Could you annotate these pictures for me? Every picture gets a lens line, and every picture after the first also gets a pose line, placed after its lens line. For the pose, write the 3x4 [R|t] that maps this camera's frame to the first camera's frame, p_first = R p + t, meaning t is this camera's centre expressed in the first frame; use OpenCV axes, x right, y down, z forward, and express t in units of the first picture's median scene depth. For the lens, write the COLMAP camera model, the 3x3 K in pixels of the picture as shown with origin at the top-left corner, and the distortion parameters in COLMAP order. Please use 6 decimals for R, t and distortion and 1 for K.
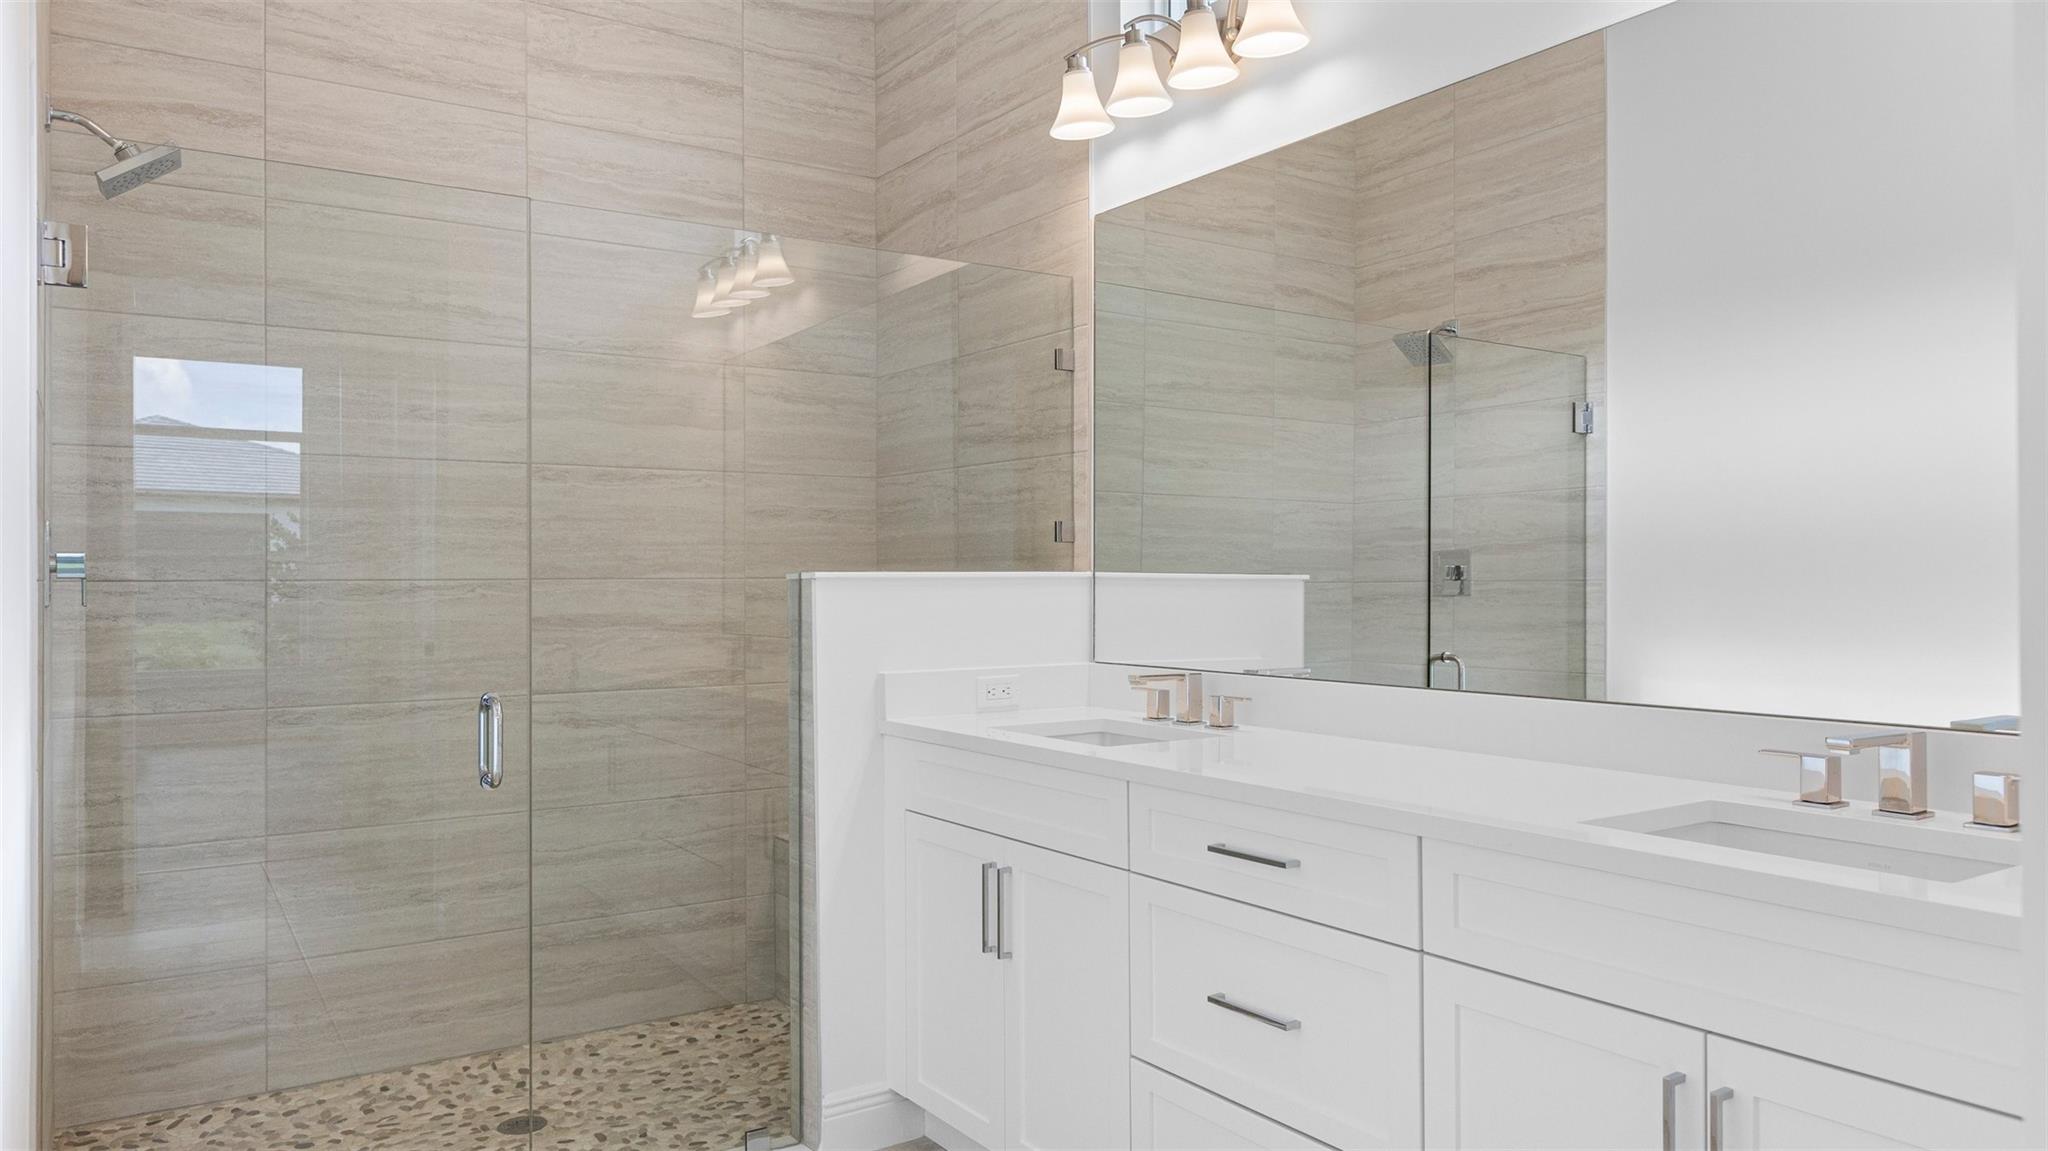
lens RADIAL K [[1391.5, 0, 1024.0], [0, 1391.5, 575.5], [0, 0, 1]] dist [-0.000393, -0.000674]
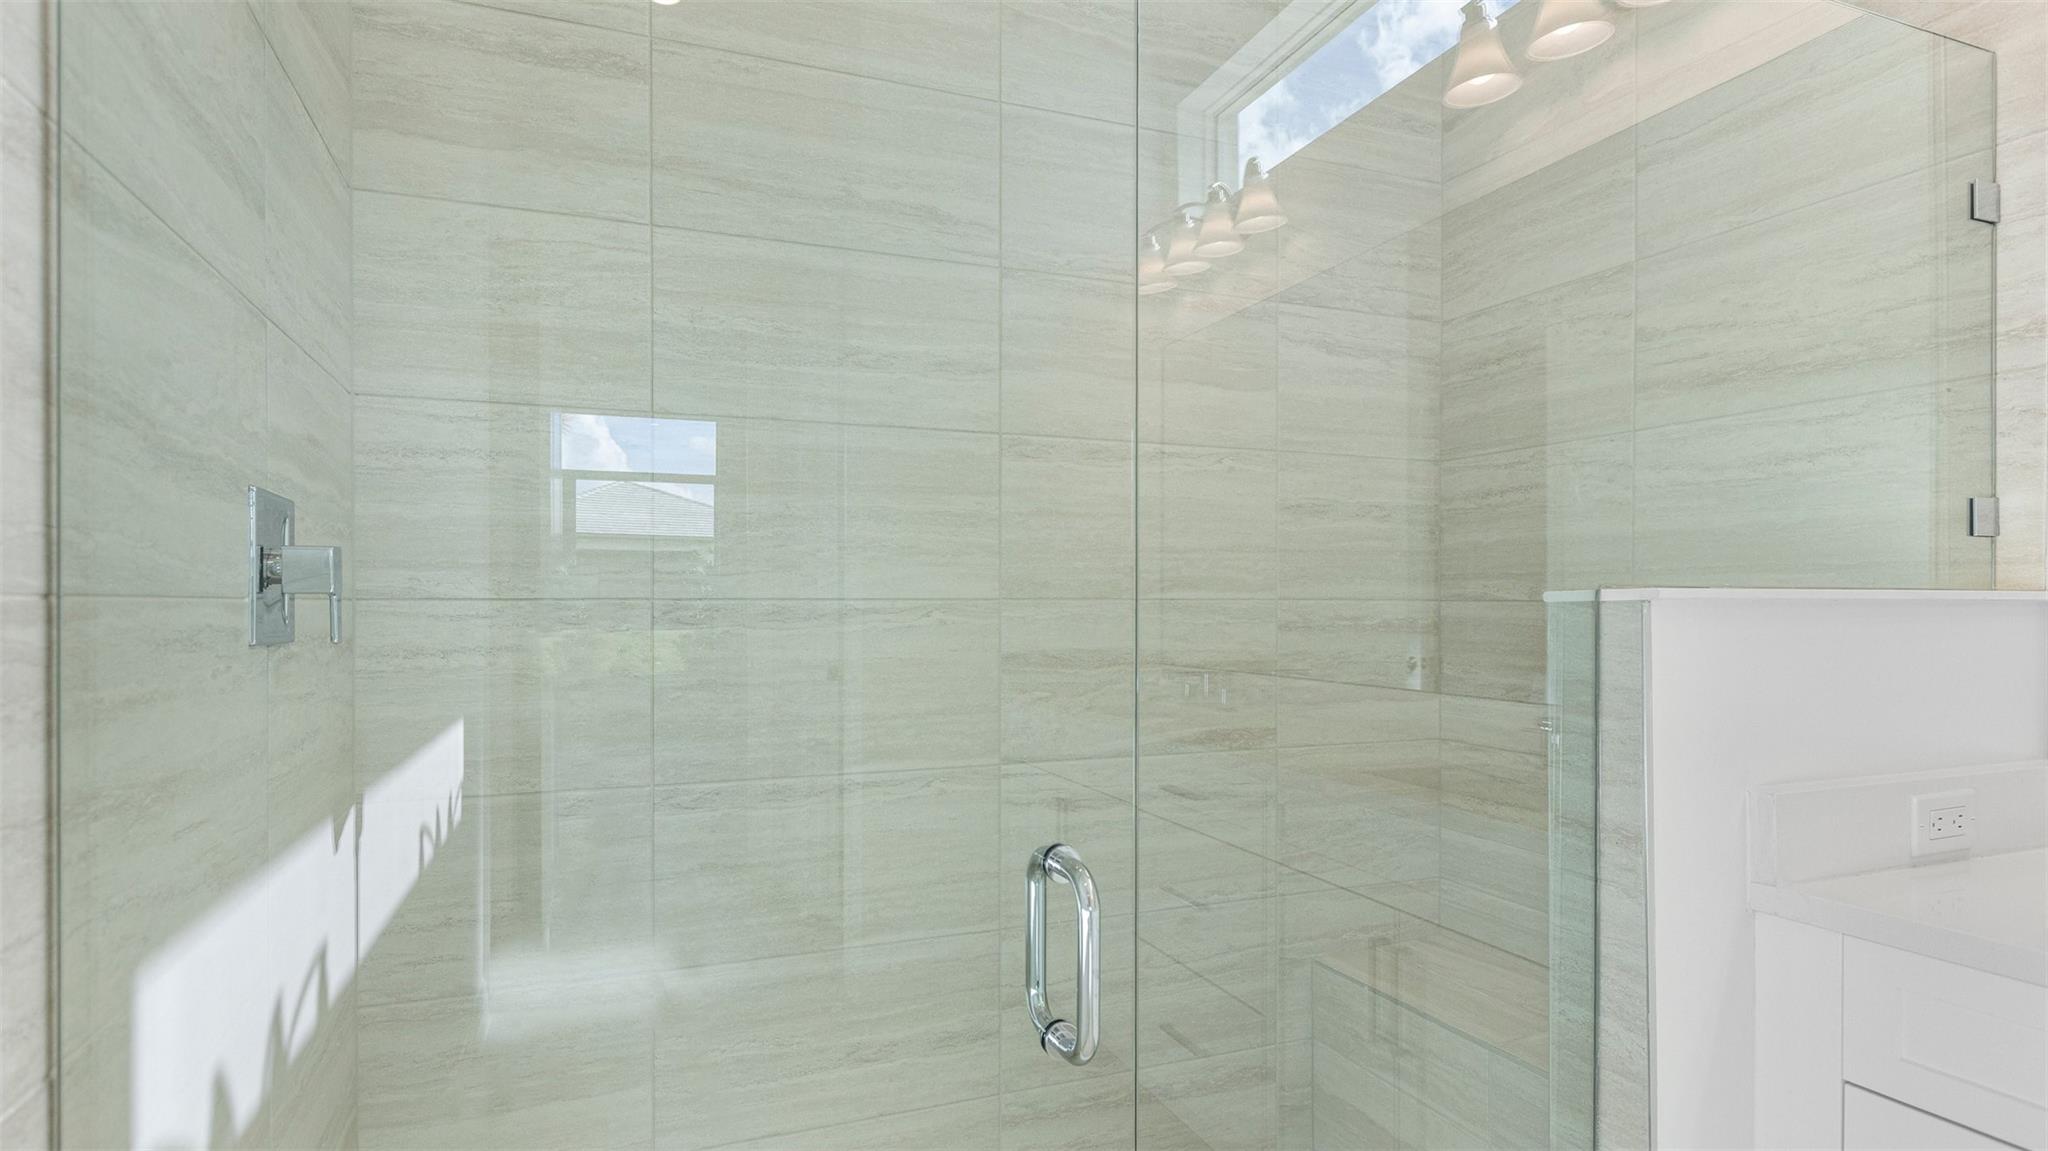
lens RADIAL K [[1083.0, 0, 1023.8], [0, 1083.0, 615.8], [0, 0, 1]] dist [0.002616, 0.000755]
pose [[0.979126, 0.008111, -0.203094, -0.234306], [-0.004665, 0.999837, 0.017443, 0.001413], [0.203202, -0.016132, 0.979004, 0.468590]]
